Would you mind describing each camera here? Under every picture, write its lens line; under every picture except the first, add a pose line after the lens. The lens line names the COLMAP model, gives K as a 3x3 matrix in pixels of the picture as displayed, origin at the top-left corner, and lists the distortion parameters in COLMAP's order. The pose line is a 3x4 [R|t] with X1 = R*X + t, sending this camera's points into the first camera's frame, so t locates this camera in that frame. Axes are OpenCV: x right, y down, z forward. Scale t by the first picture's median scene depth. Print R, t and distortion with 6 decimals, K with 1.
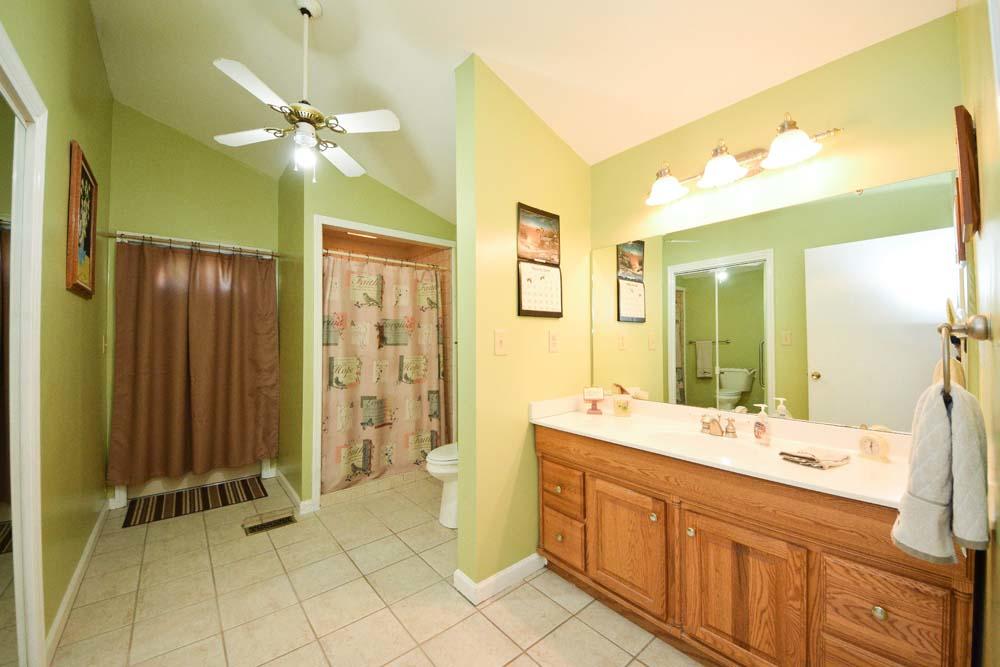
lens RADIAL K [[366.4, 0, 500.0], [0, 366.4, 333.5], [0, 0, 1]] dist [-0.000021, -0.011892]
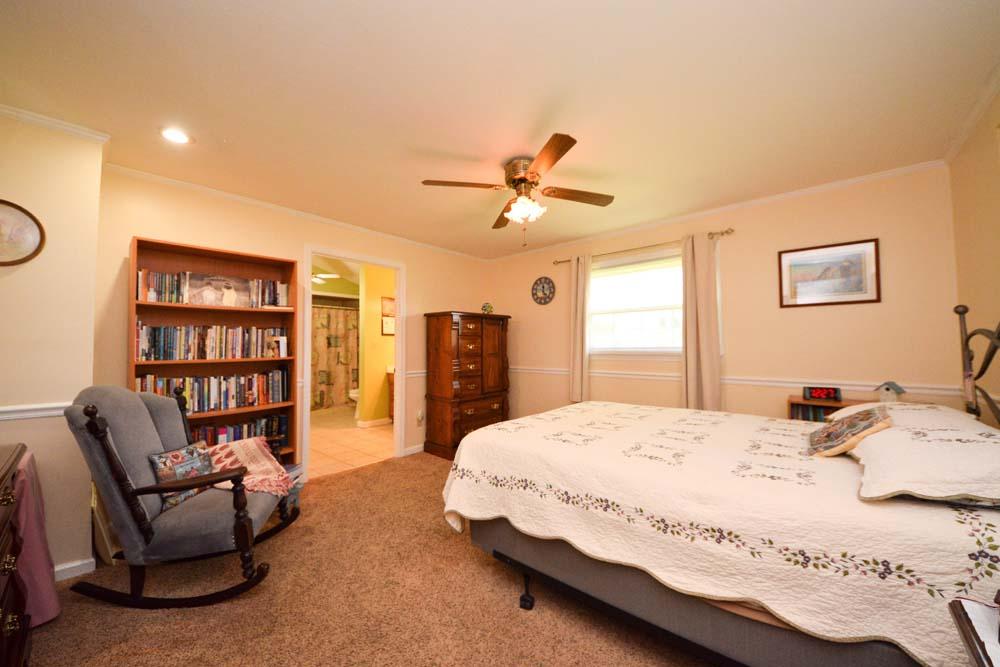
lens RADIAL K [[366.4, 0, 500.0], [0, 366.4, 333.5], [0, 0, 1]] dist [-0.000021, -0.011892]
pose [[0.989287, 0.002404, 0.145963, 0.371827], [-0.000354, 0.999901, -0.014071, -0.017205], [-0.145982, 0.013869, 0.989190, -1.332291]]
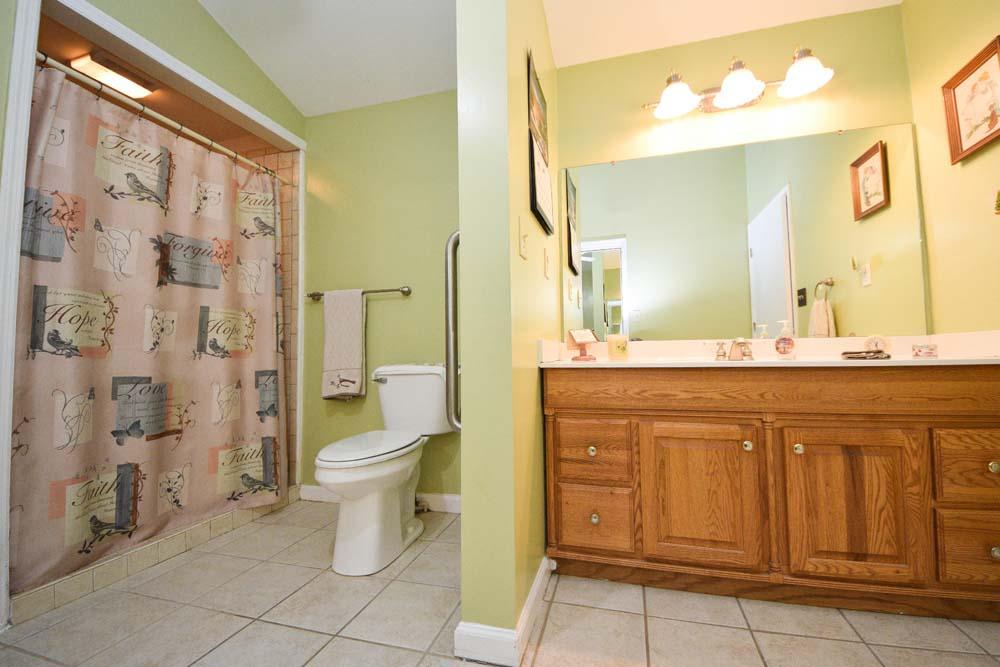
lens RADIAL K [[390.4, 0, 523.4], [0, 390.4, 338.1], [0, 0, 1]] dist [0.002957, -0.011697]
pose [[0.818185, 0.020498, 0.574589, -0.232972], [-0.004686, 0.999569, -0.028986, 0.134946], [-0.574936, 0.021023, 0.817928, 0.266439]]
